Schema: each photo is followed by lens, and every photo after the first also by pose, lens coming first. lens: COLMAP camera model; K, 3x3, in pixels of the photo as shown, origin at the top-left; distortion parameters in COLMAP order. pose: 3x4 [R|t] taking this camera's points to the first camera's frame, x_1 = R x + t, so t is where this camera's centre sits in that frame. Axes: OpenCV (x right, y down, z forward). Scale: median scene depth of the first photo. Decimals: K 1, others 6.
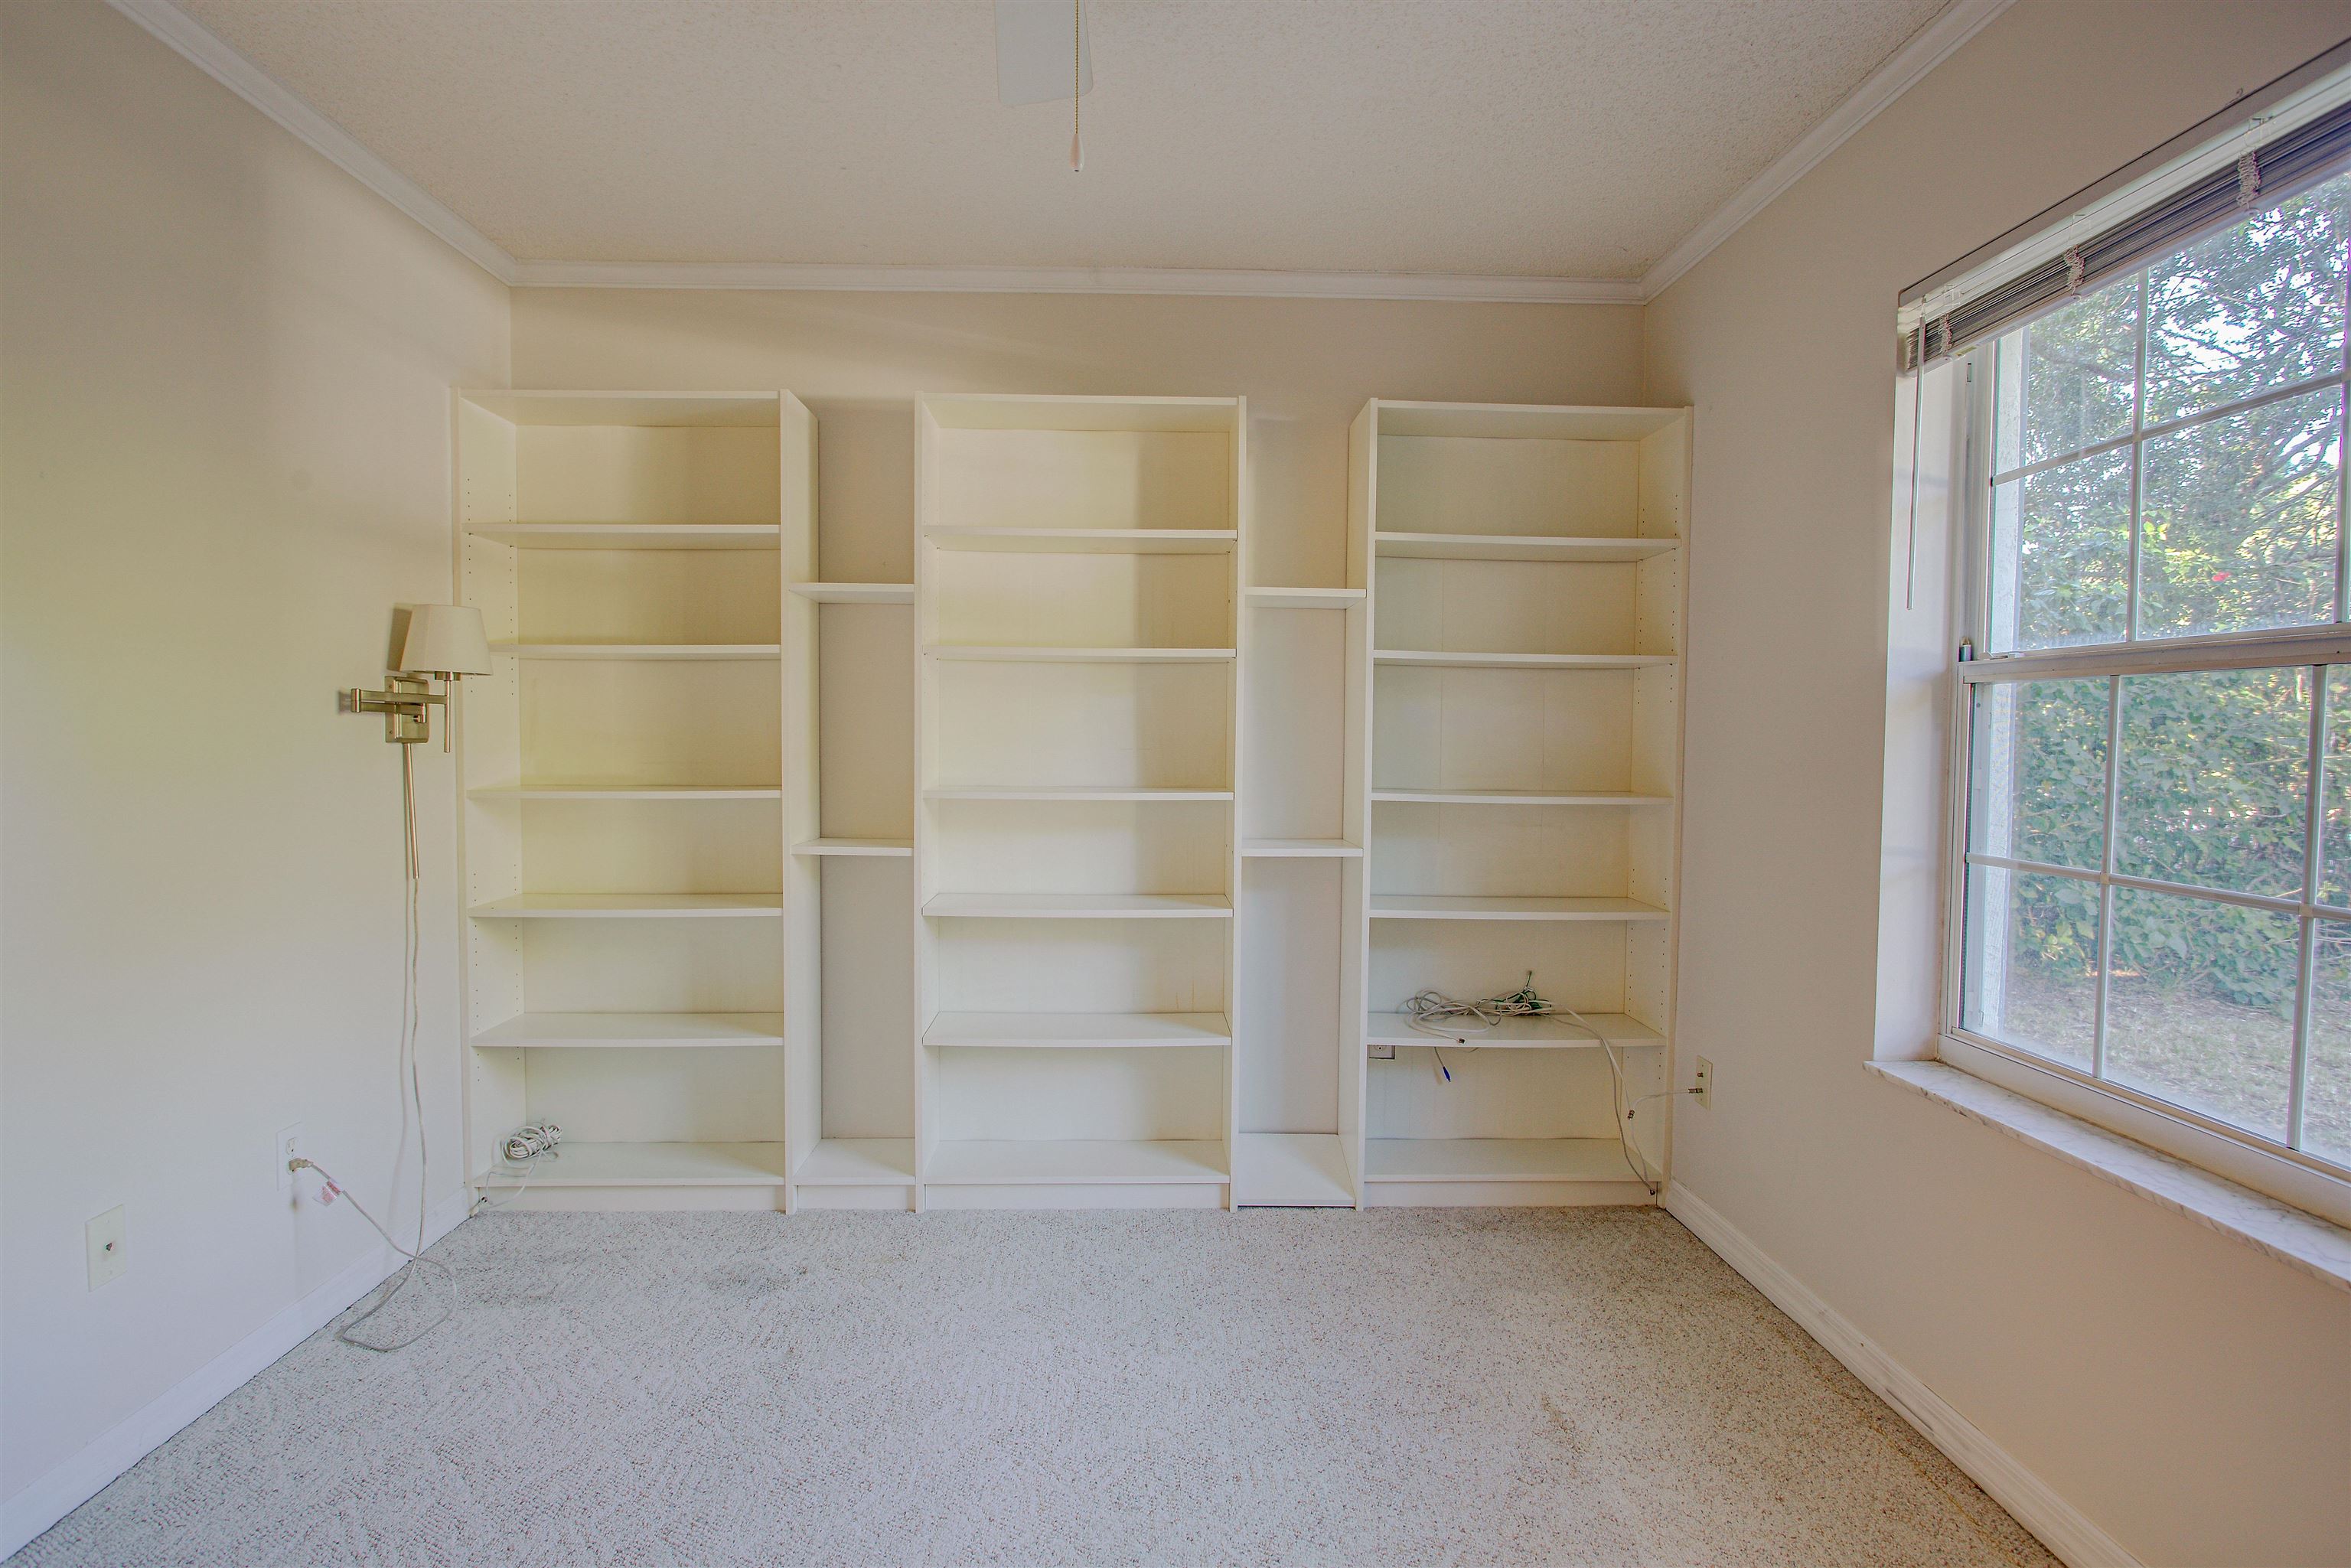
lens RADIAL K [[1201.8, 0, 1173.9], [0, 1201.8, 778.5], [0, 0, 1]] dist [-0.015749, 0.009108]
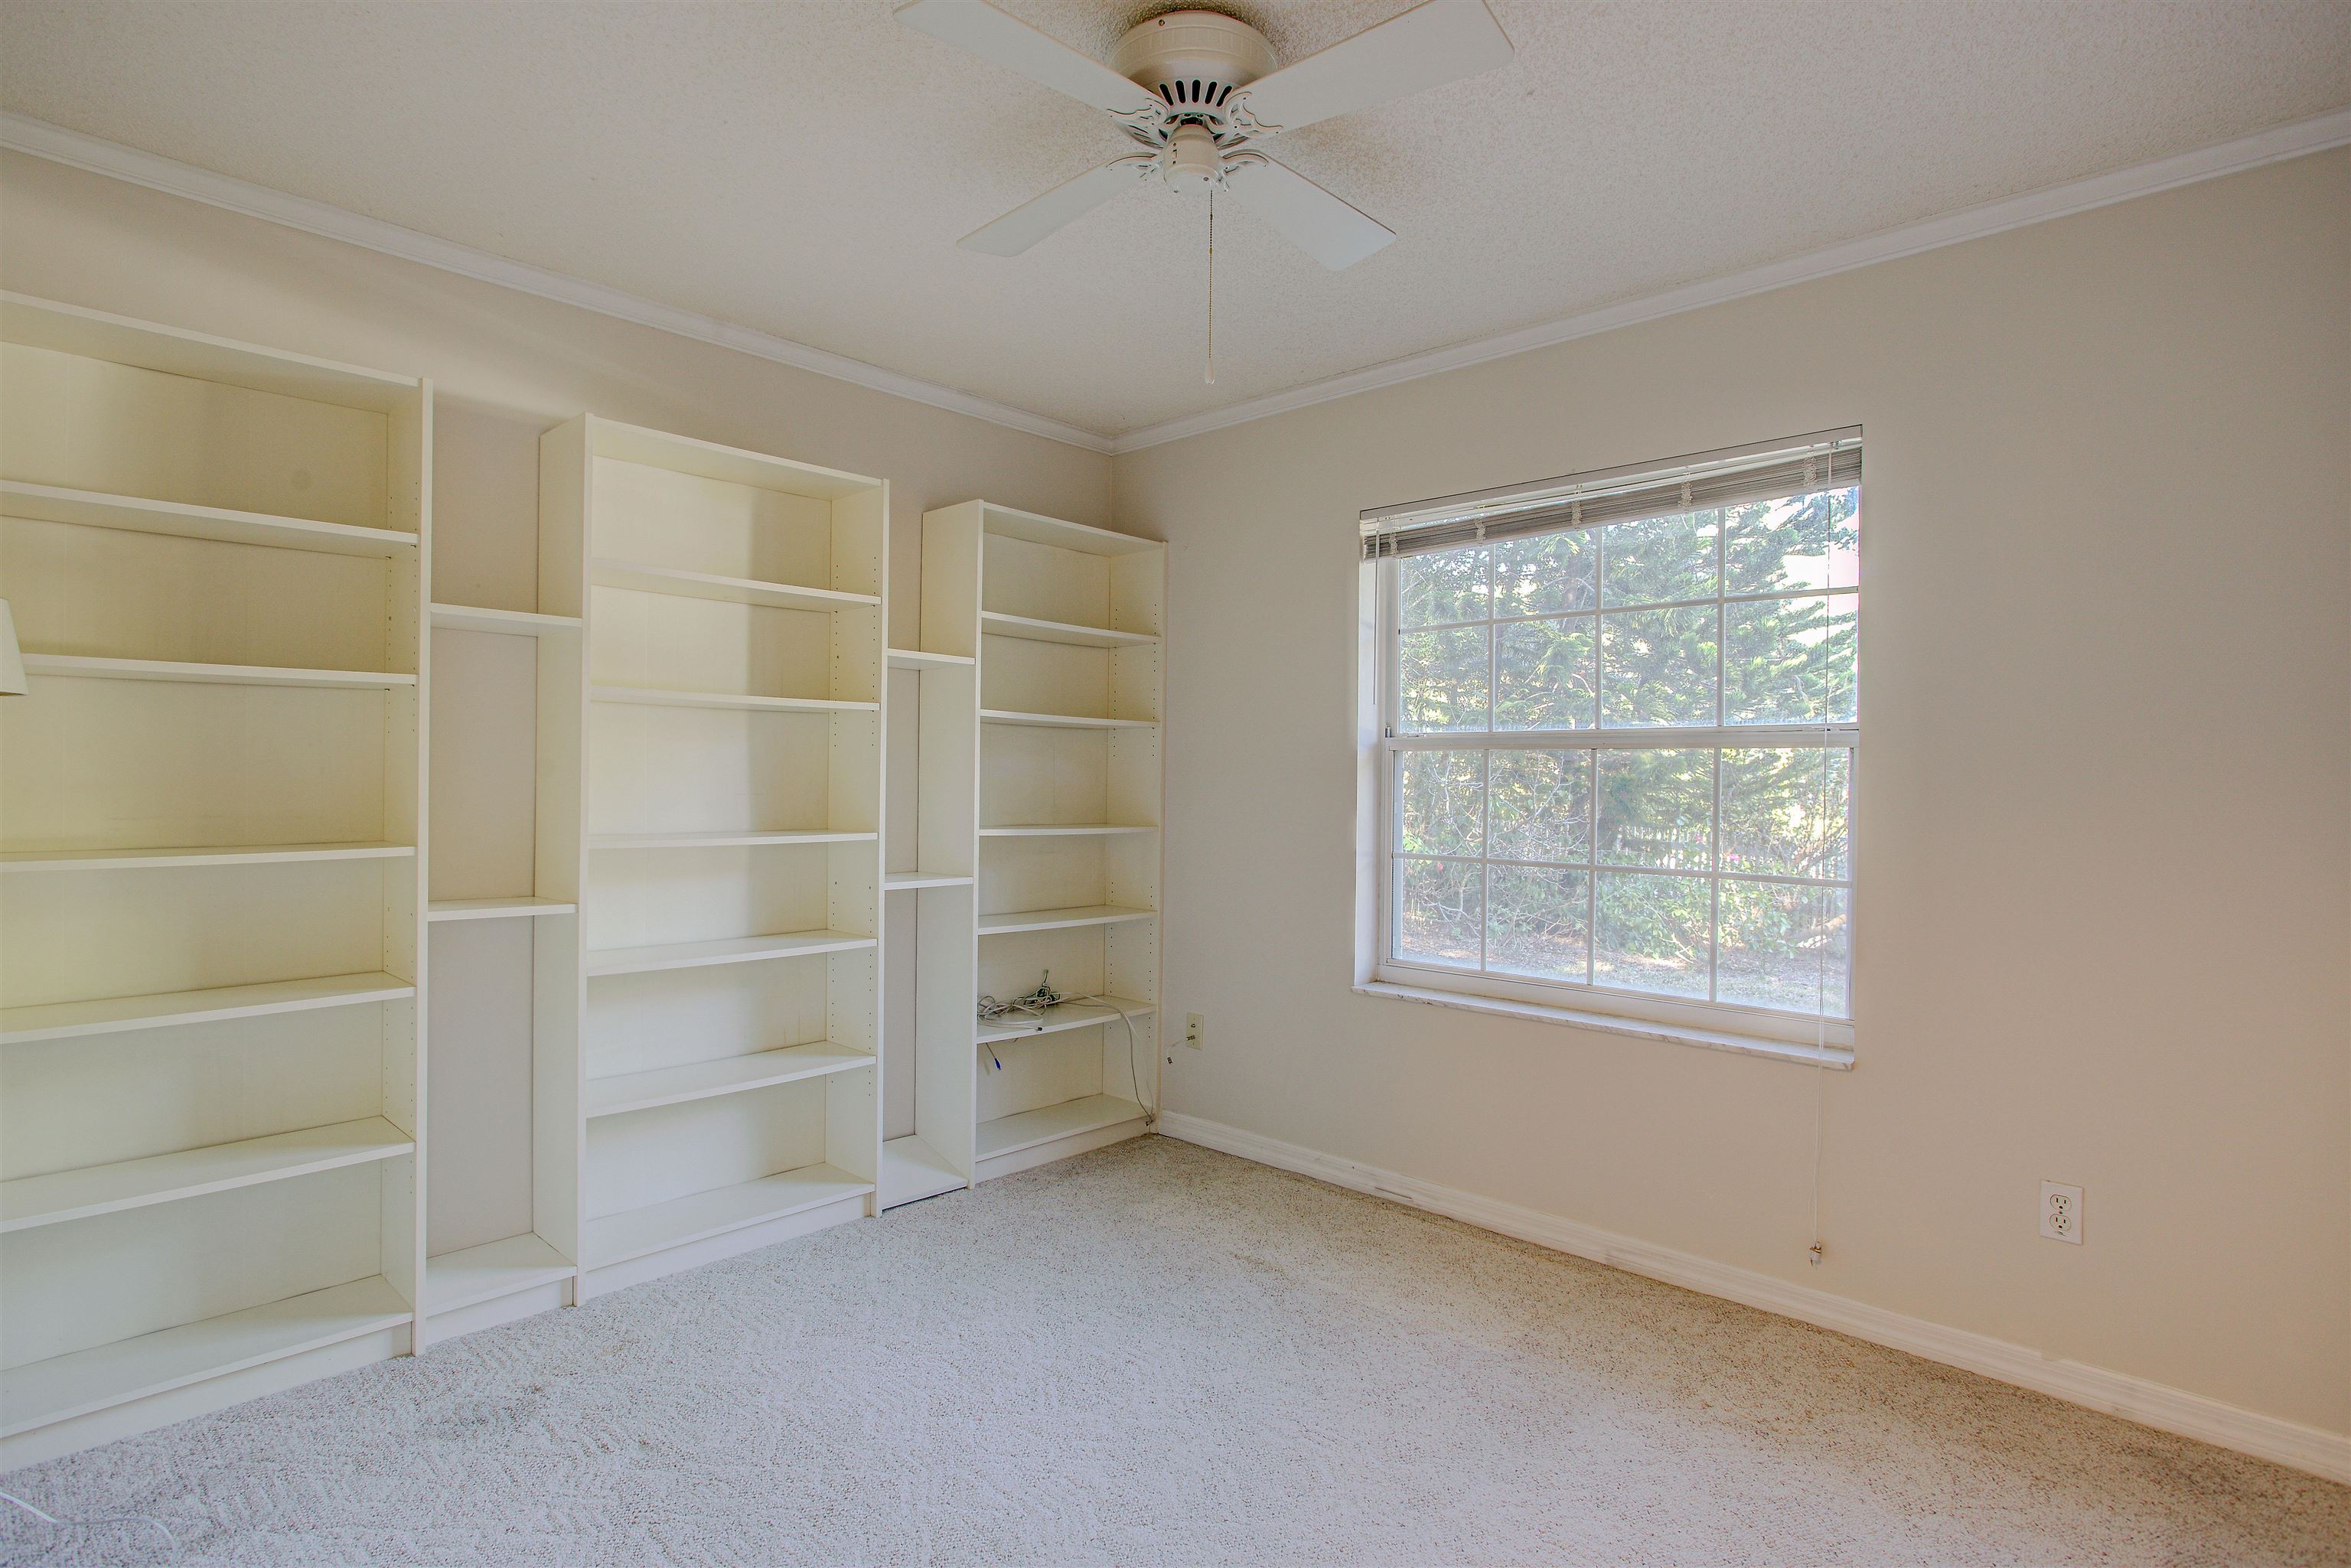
lens RADIAL K [[1201.8, 0, 1173.9], [0, 1201.8, 778.5], [0, 0, 1]] dist [-0.015749, 0.009108]
pose [[0.703448, 0.000647, 0.710746, -0.536998], [0.022820, 0.999463, -0.023495, -0.006061], [-0.710380, 0.032747, 0.703056, 0.027650]]
